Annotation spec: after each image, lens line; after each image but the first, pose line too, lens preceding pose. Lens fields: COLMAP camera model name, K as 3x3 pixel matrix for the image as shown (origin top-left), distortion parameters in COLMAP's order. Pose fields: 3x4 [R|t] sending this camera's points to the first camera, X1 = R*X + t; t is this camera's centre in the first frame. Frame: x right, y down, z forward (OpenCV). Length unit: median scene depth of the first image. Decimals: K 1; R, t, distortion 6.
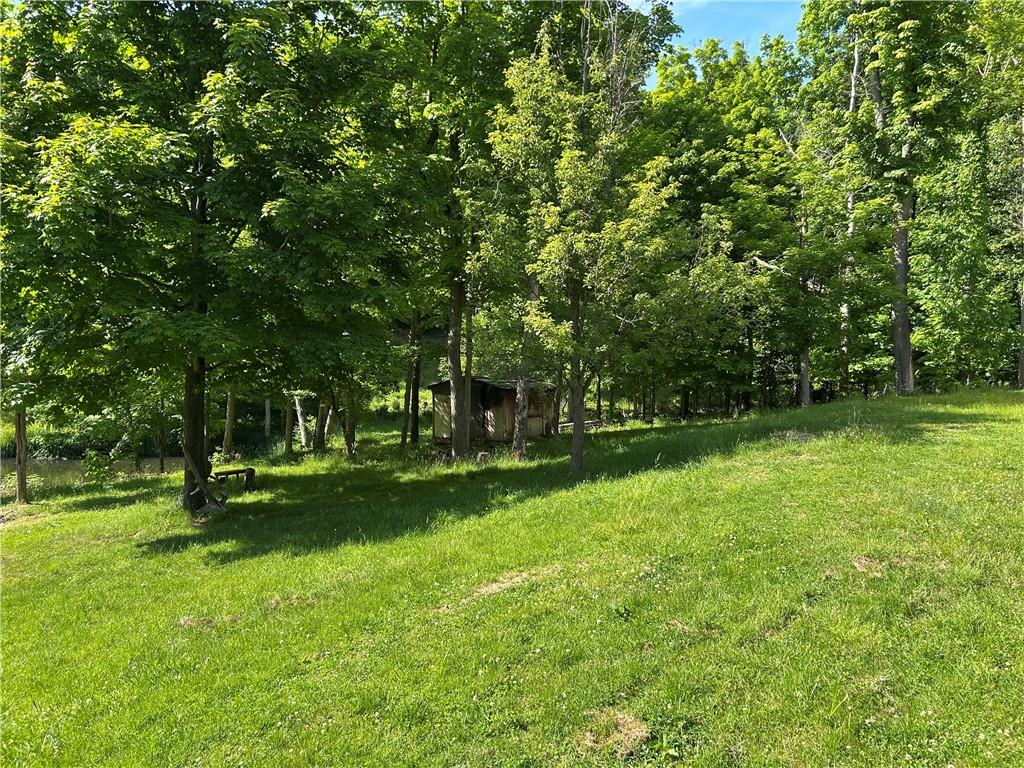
lens RADIAL K [[773.4, 0, 508.5], [0, 773.4, 384.1], [0, 0, 1]] dist [0.038065, -0.017751]
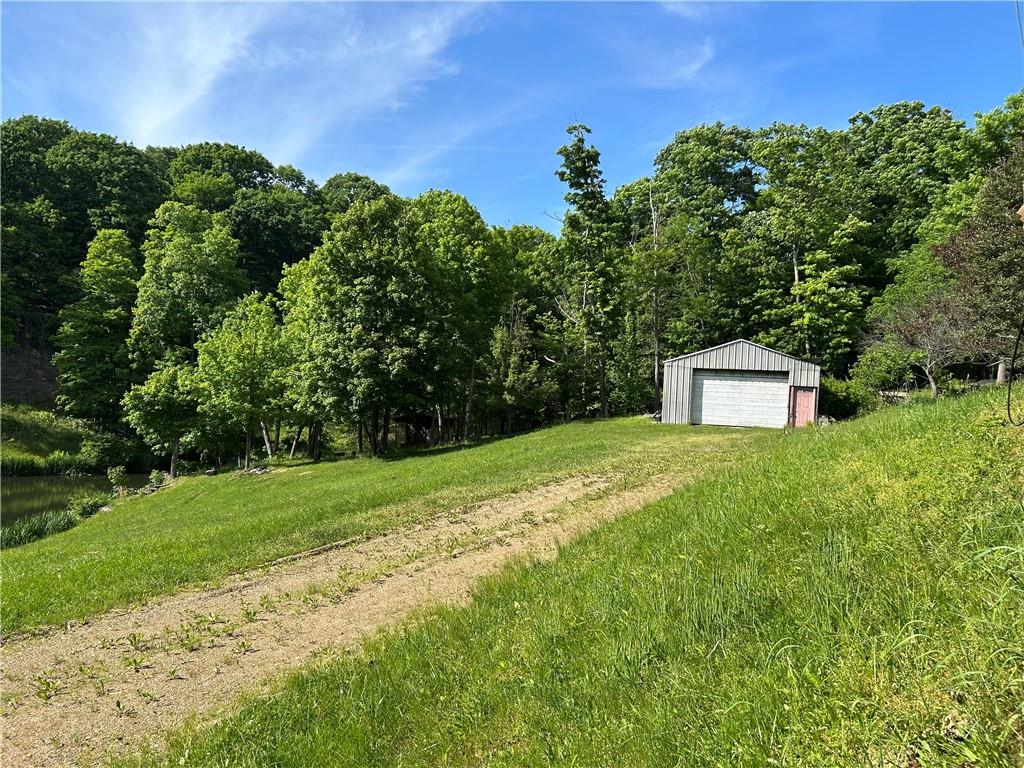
lens RADIAL K [[773.4, 0, 505.5], [0, 773.4, 388.3], [0, 0, 1]] dist [0.038065, -0.017751]
pose [[0.961161, 0.003317, 0.275970, -0.501694], [0.010277, 0.998804, -0.047800, 0.031985], [-0.275798, 0.048780, 0.959977, -1.346363]]
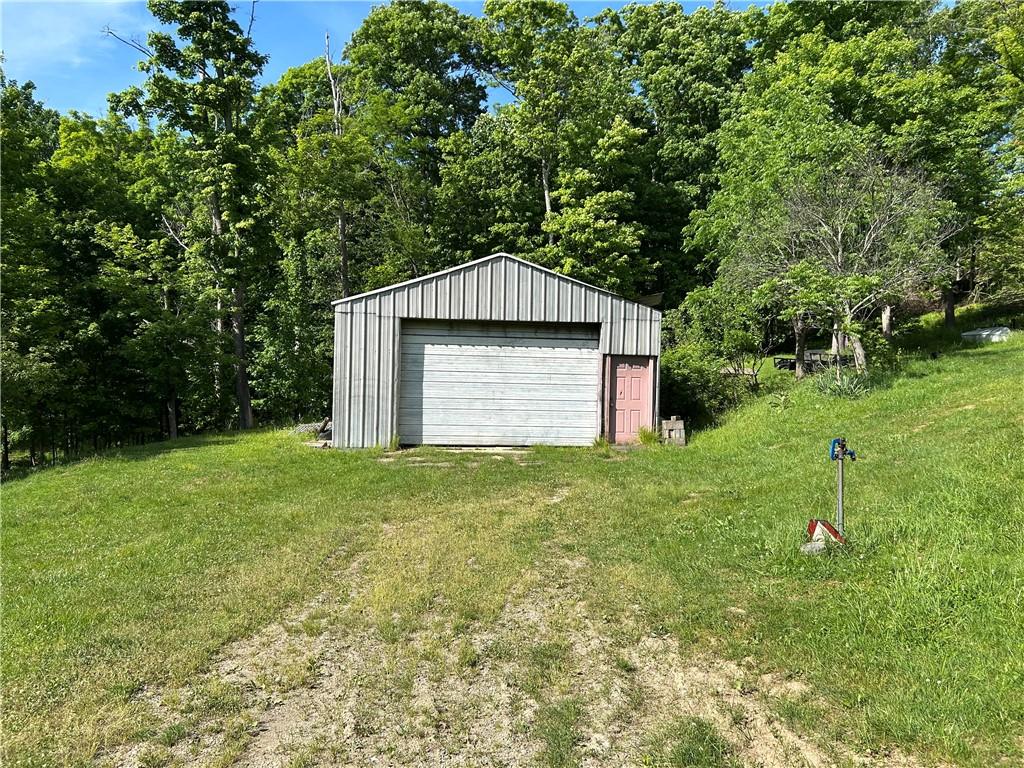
lens RADIAL K [[773.4, 0, 506.6], [0, 773.4, 385.5], [0, 0, 1]] dist [0.038065, -0.017751]
pose [[0.799184, -0.020274, 0.600744, 0.057716], [0.047487, 0.998437, -0.029477, -0.000770], [-0.599207, 0.052085, 0.798898, -0.375149]]
